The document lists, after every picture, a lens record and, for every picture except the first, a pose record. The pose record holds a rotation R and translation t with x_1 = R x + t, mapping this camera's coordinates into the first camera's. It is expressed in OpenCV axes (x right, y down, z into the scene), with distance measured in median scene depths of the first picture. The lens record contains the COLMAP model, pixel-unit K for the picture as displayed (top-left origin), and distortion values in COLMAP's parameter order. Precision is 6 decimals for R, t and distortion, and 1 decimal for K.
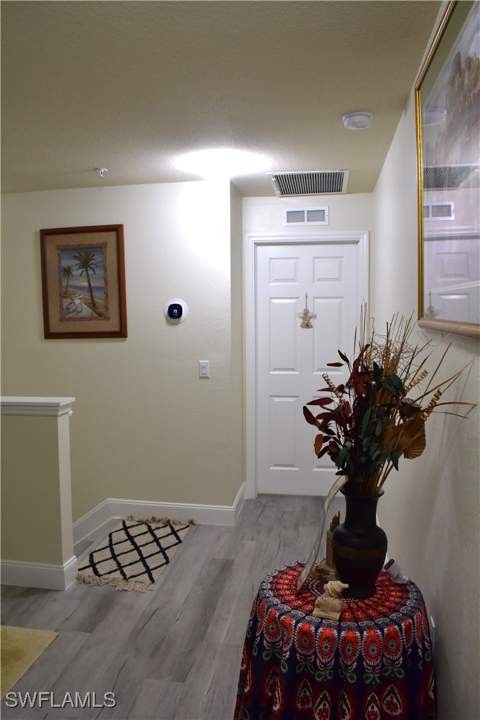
lens RADIAL K [[562.1, 0, 240.1], [0, 562.1, 359.8], [0, 0, 1]] dist [-0.090977, 0.010180]
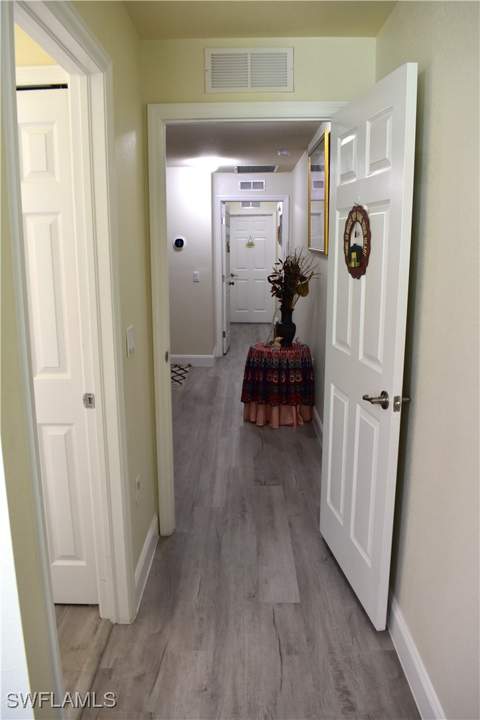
lens RADIAL K [[562.1, 0, 238.9], [0, 562.1, 359.3], [0, 0, 1]] dist [-0.090977, 0.010180]
pose [[0.990152, -0.024900, 0.137767, -0.421048], [0.007853, 0.992385, 0.122922, 0.137411], [-0.139779, -0.120630, 0.982807, -1.794346]]
